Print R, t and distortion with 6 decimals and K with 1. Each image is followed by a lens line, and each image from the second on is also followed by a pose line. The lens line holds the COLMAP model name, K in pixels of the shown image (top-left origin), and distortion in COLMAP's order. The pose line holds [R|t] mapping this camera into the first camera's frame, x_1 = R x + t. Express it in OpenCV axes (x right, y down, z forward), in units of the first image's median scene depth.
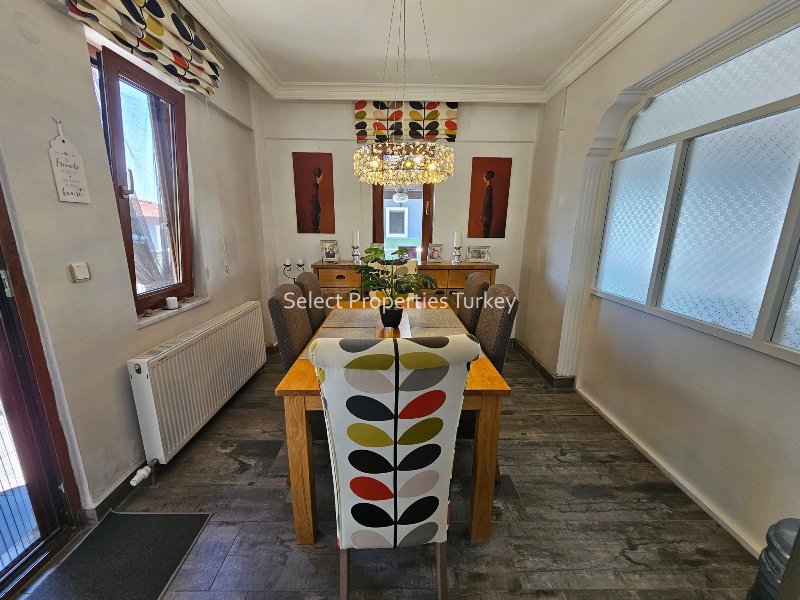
lens RADIAL K [[326.1, 0, 397.7], [0, 326.1, 303.5], [0, 0, 1]] dist [-0.000627, 0.000225]
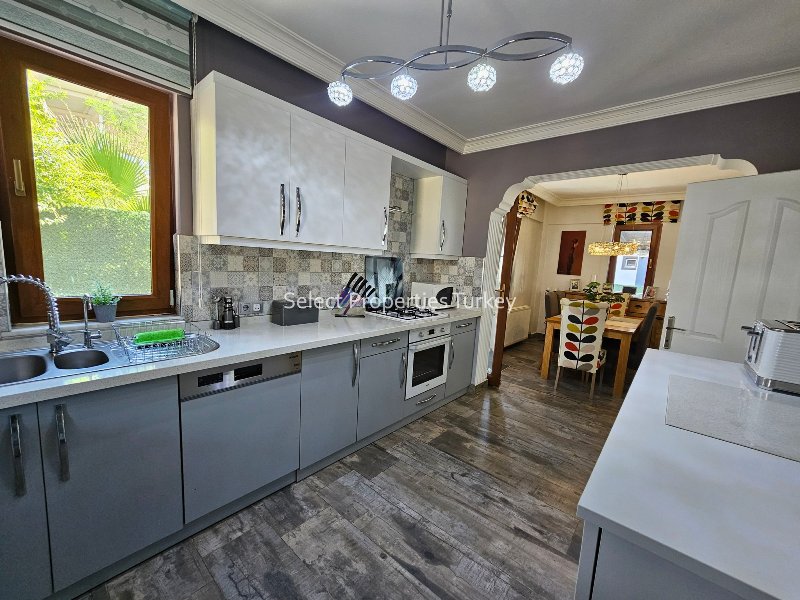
lens RADIAL K [[326.1, 0, 397.7], [0, 326.1, 303.5], [0, 0, 1]] dist [-0.000627, 0.000225]
pose [[0.746154, 0.123689, -0.654183, 0.279820], [-0.203733, 0.977874, -0.047486, 0.249252], [0.633835, 0.168710, 0.754844, -1.064083]]
